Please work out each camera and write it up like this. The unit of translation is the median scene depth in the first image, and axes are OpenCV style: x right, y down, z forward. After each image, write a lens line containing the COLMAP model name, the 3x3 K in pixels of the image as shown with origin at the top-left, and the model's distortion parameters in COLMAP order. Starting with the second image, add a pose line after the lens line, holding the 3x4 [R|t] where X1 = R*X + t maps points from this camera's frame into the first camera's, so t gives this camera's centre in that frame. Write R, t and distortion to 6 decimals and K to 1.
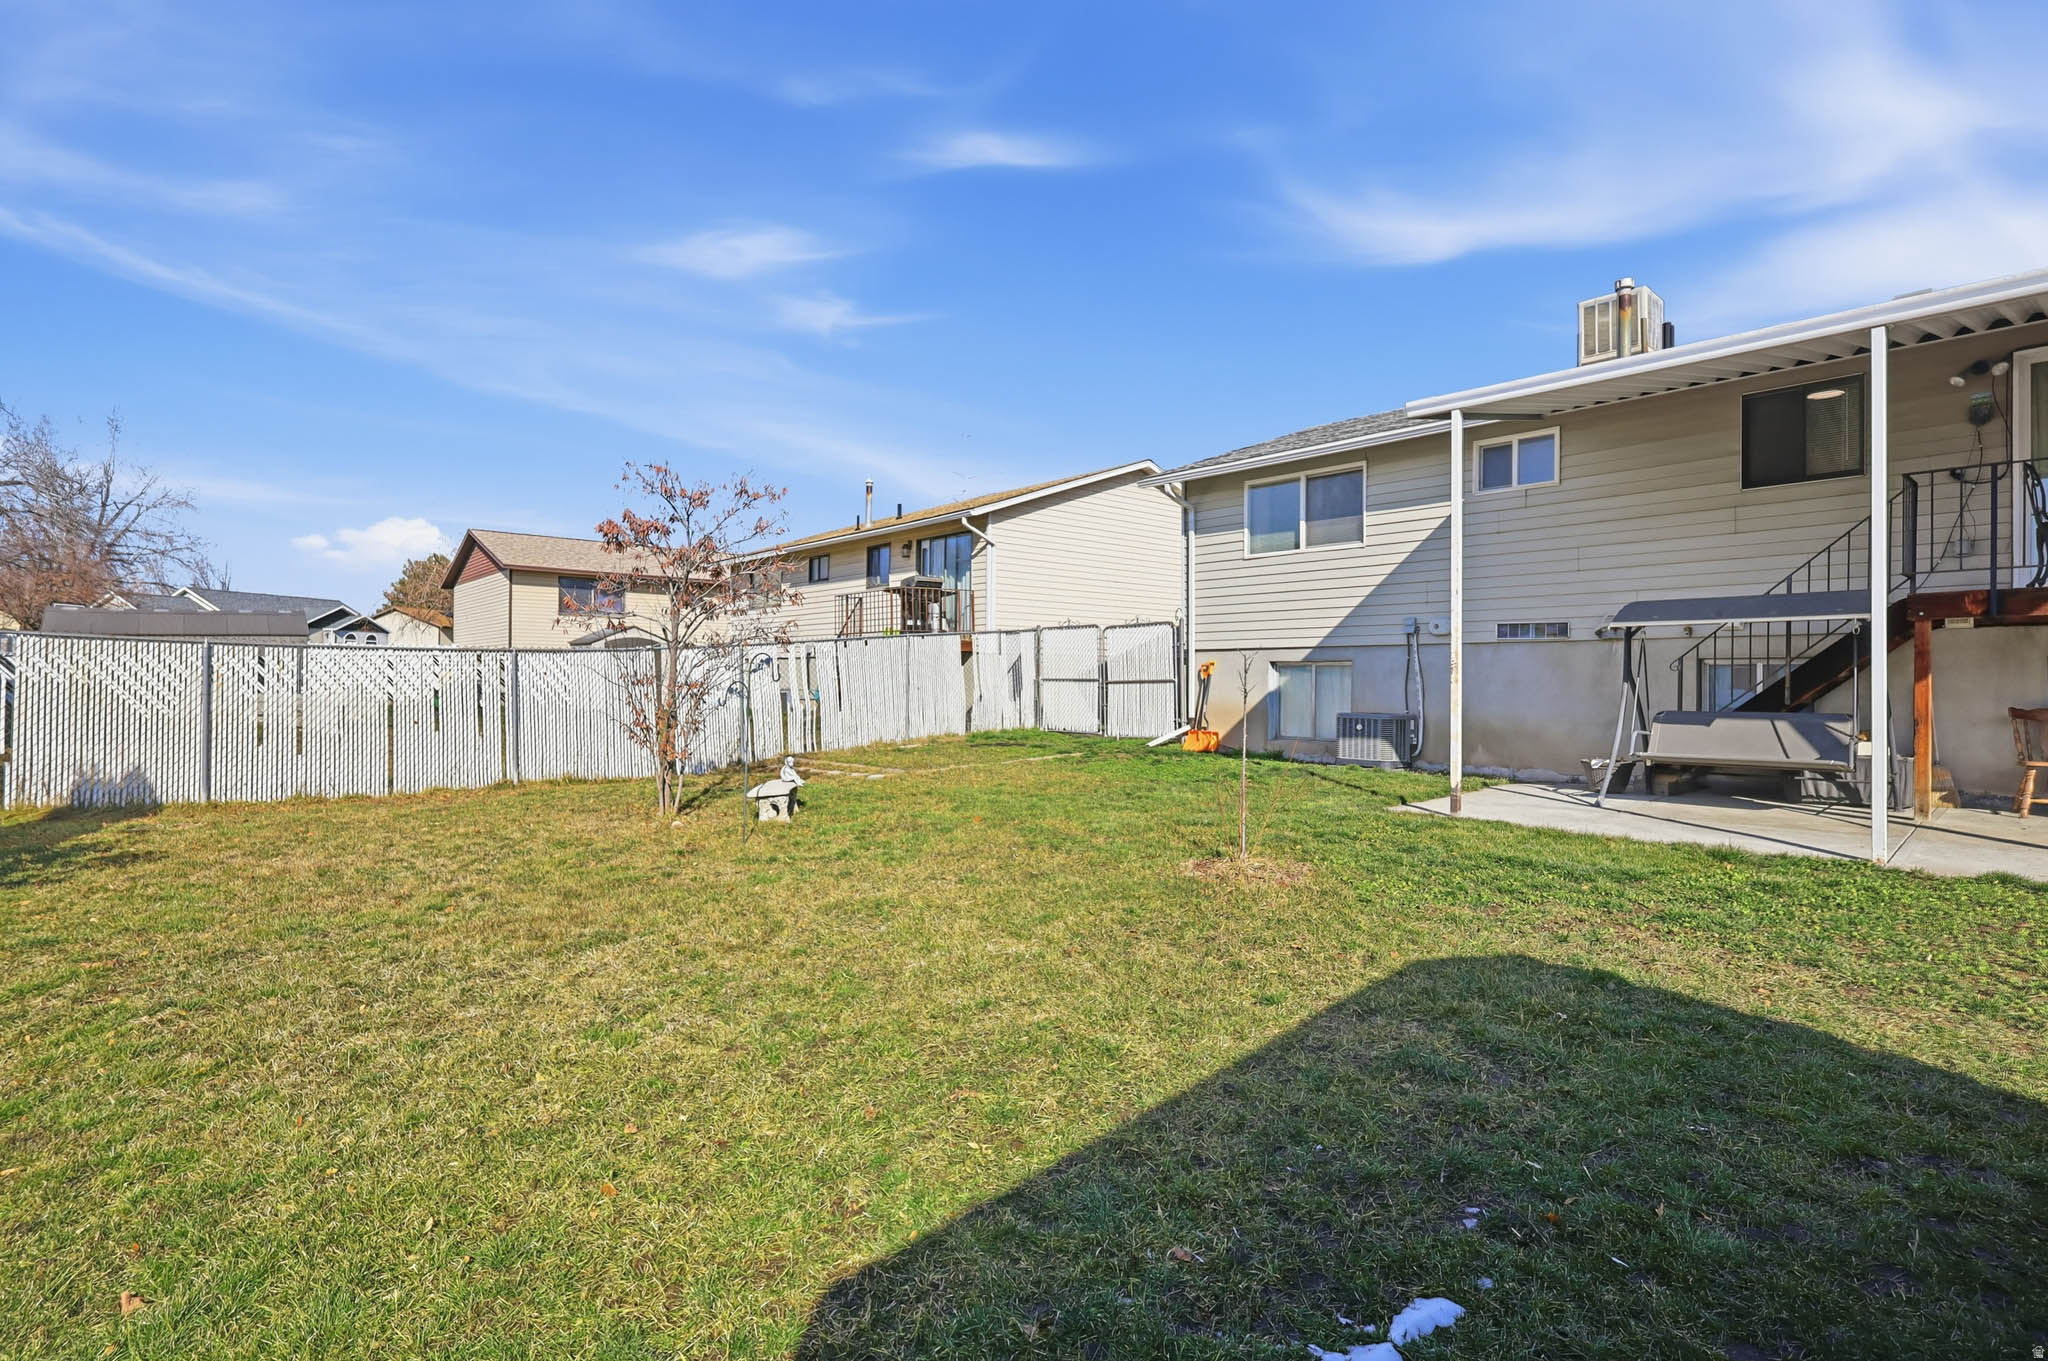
lens RADIAL K [[964.0, 0, 1024.0], [0, 964.0, 680.5], [0, 0, 1]] dist [0.001208, 0.000170]
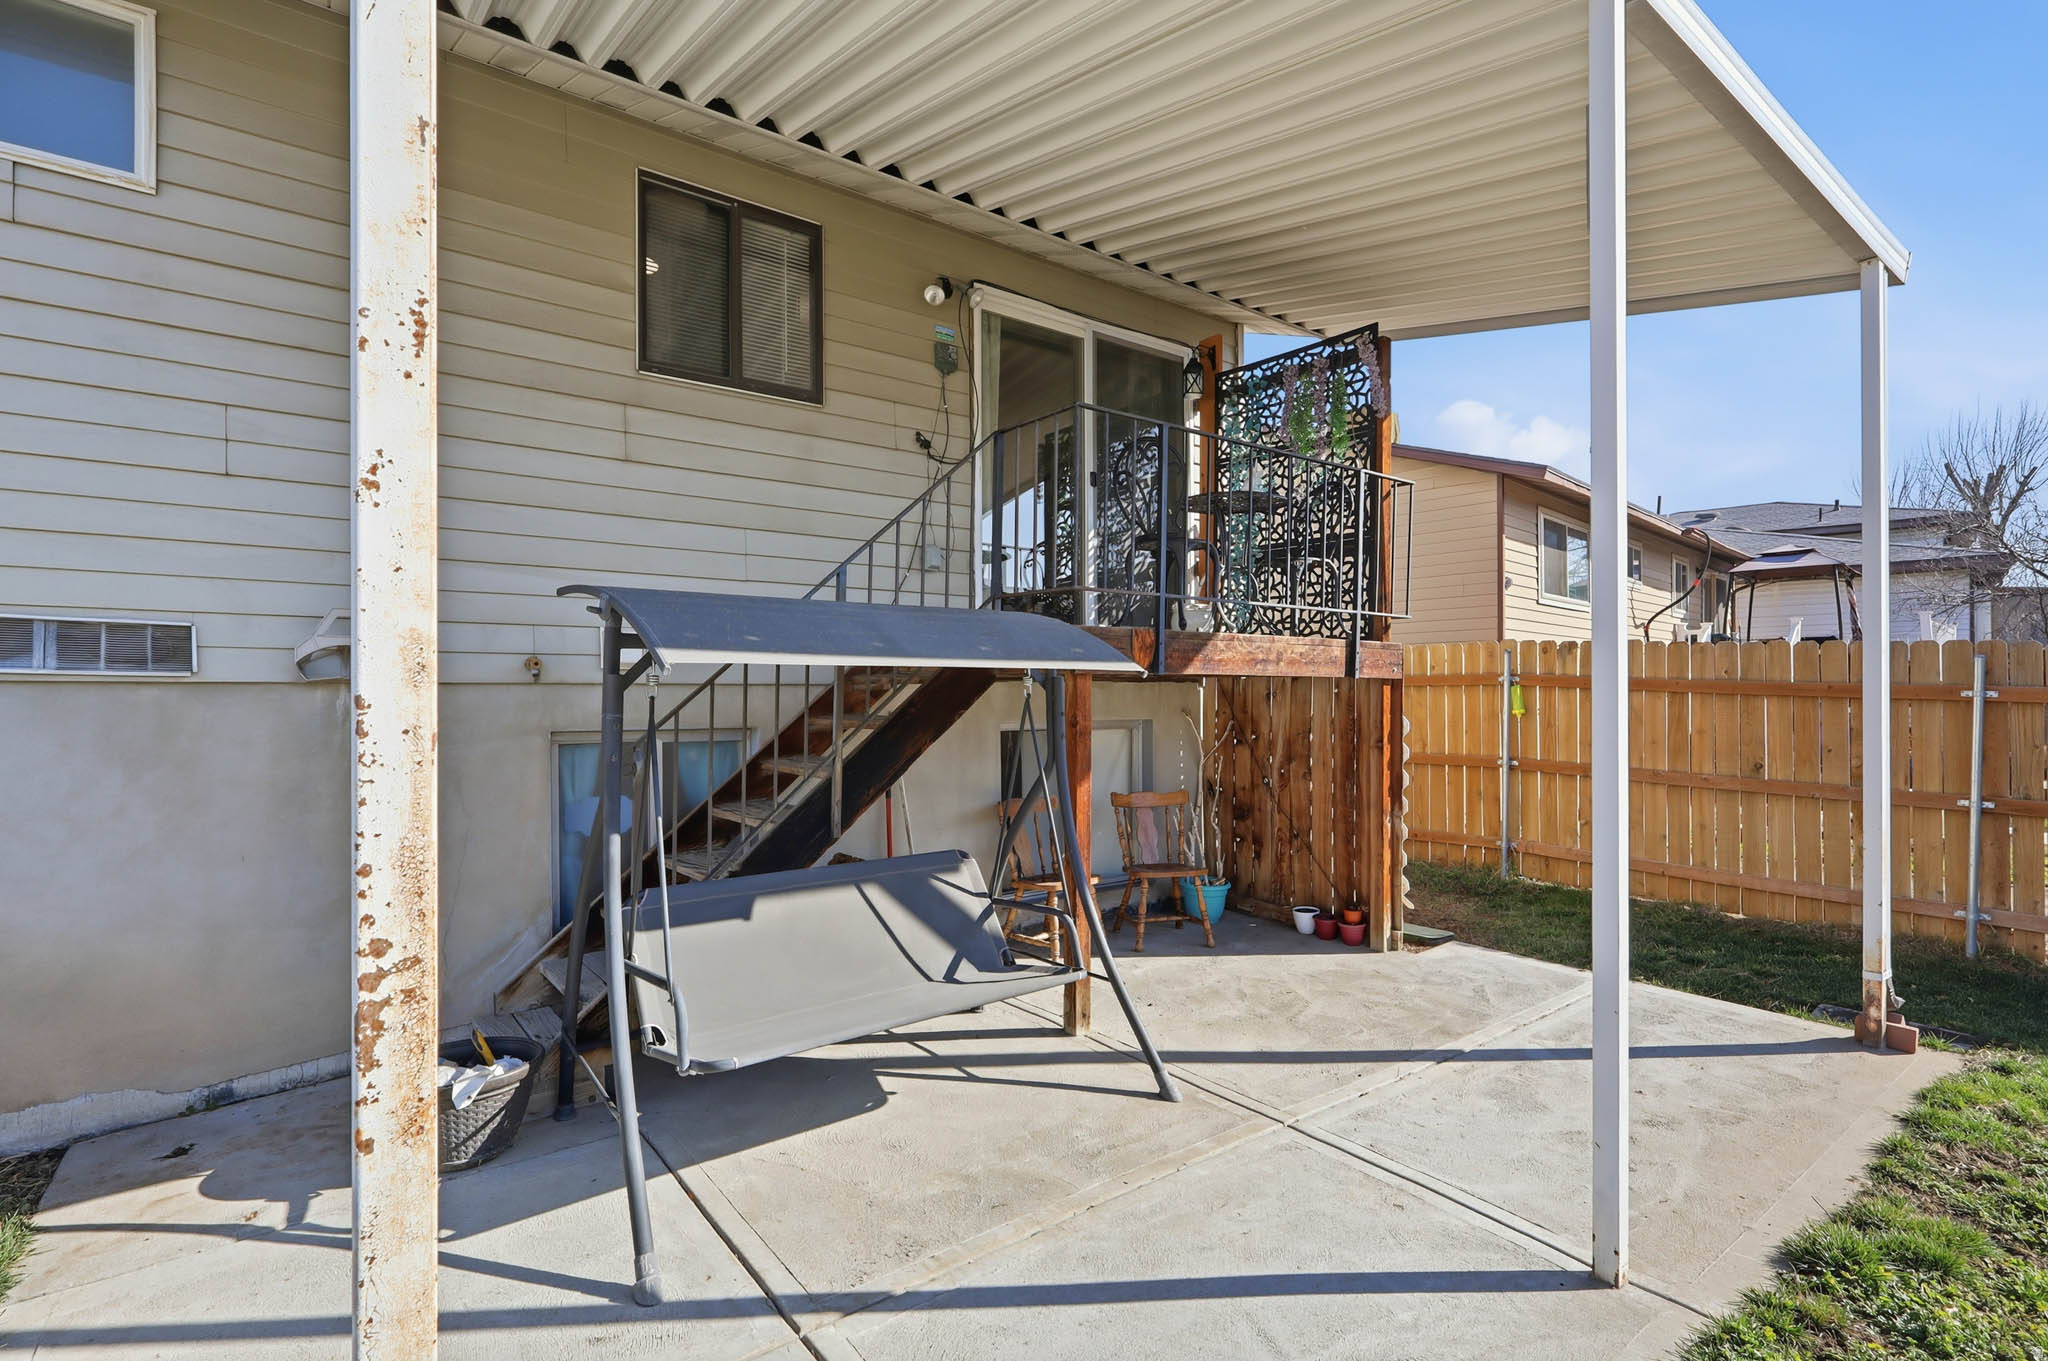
lens RADIAL K [[964.0, 0, 1024.0], [0, 964.0, 680.5], [0, 0, 1]] dist [0.001208, 0.000170]
pose [[0.095972, 0.006273, 0.995364, 0.225557], [0.001010, 0.999979, -0.006400, -0.033695], [-0.995384, 0.001620, 0.095963, 0.585677]]
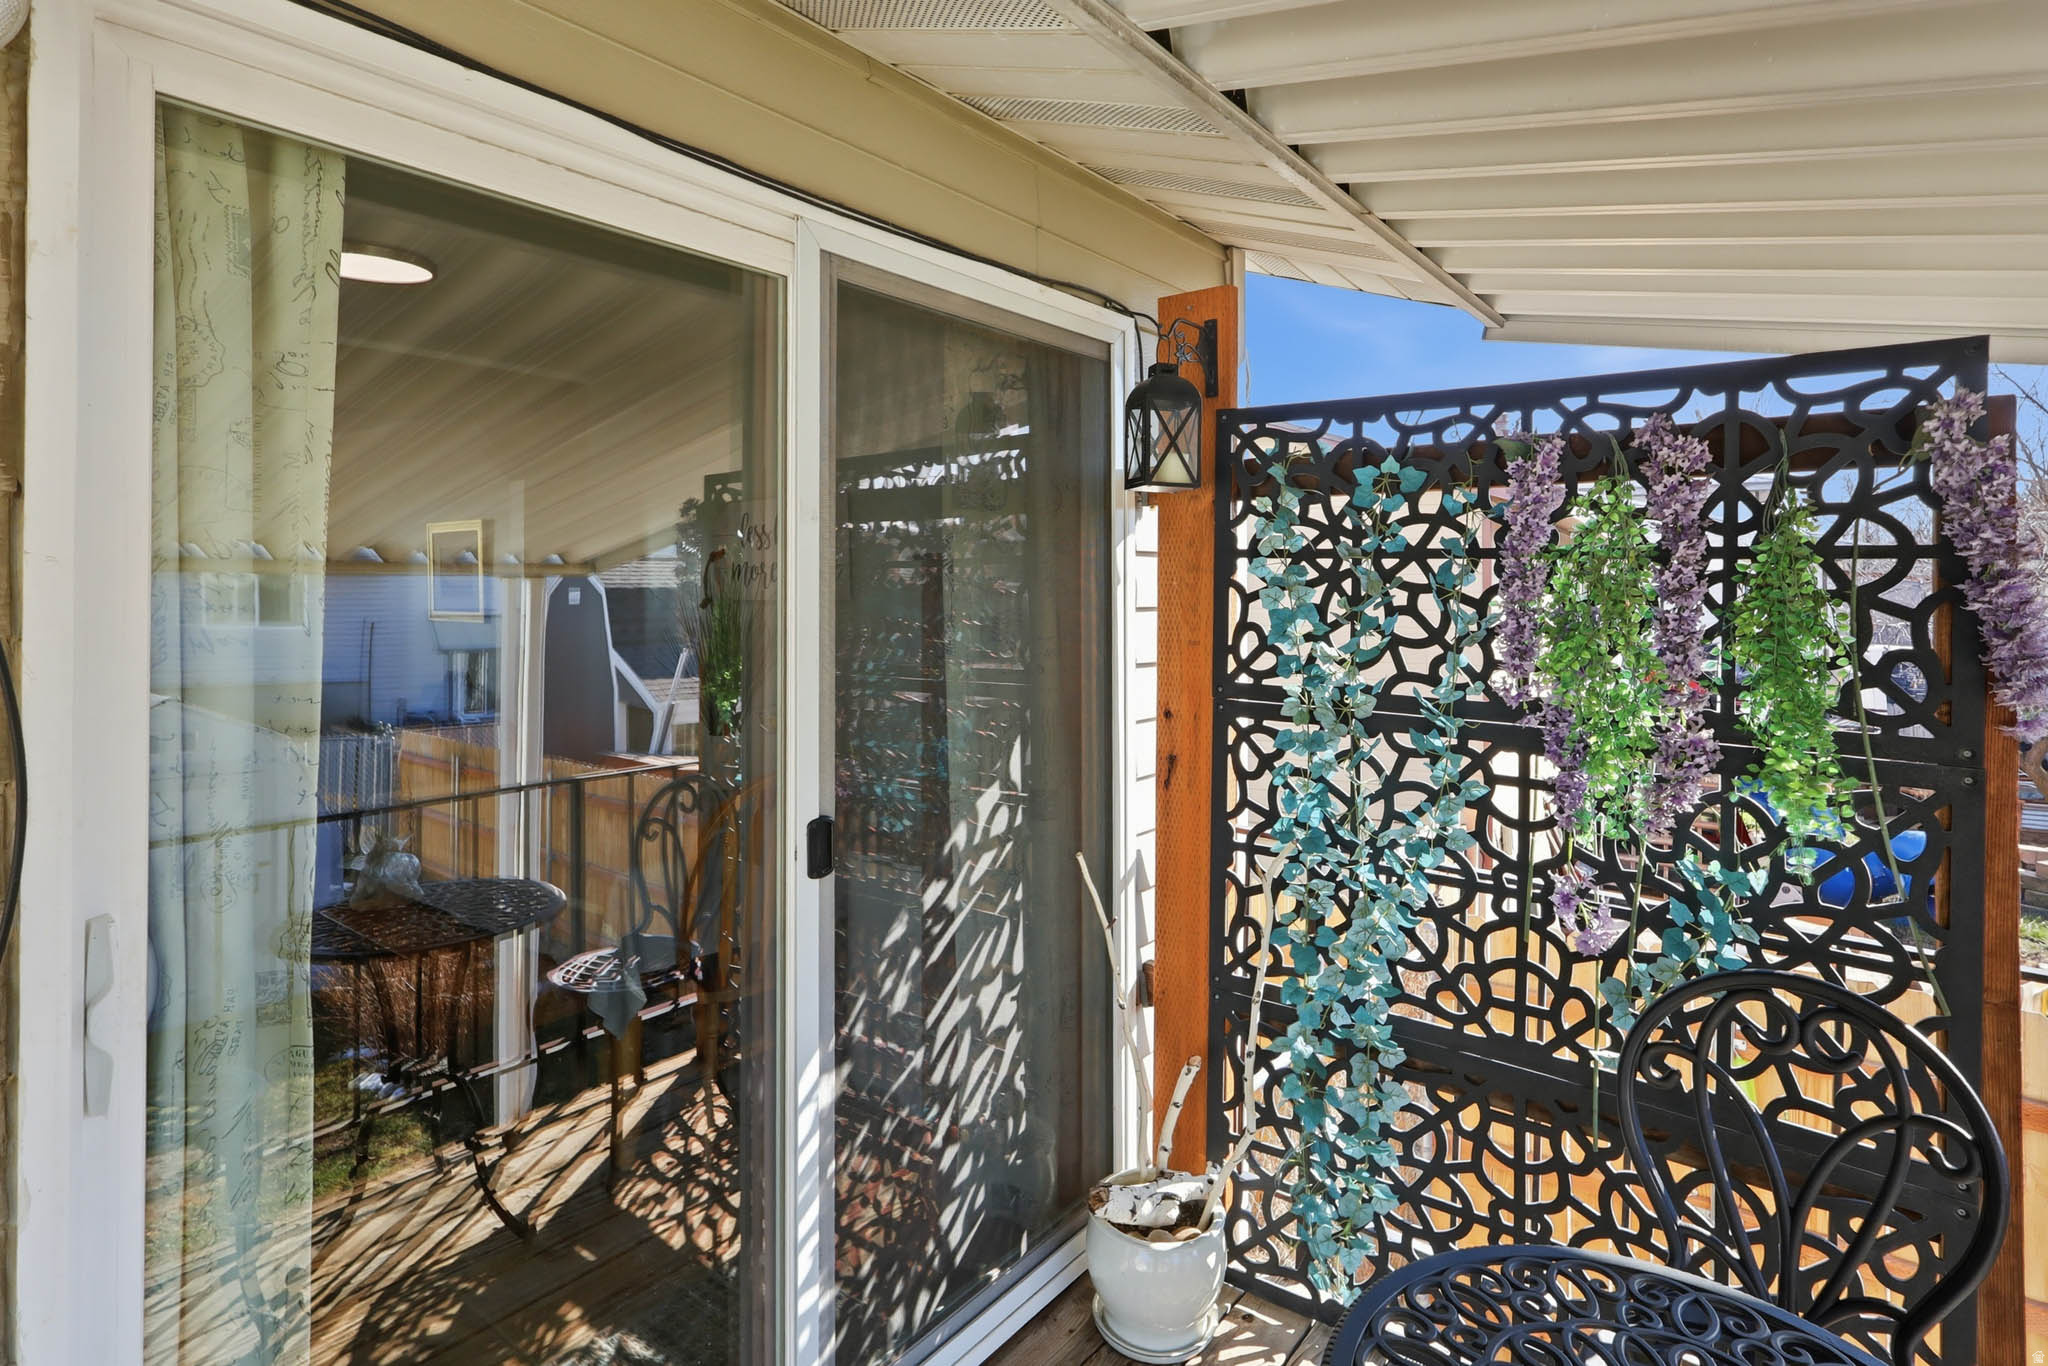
lens RADIAL K [[1068.1, 0, 1021.2], [0, 1068.1, 566.1], [0, 0, 1]] dist [-0.000662, -0.000133]
pose [[-0.164290, 0.015270, 0.986294, 0.579220], [0.001230, 0.999883, -0.015276, -0.172912], [-0.986411, -0.001297, -0.164289, 0.594483]]
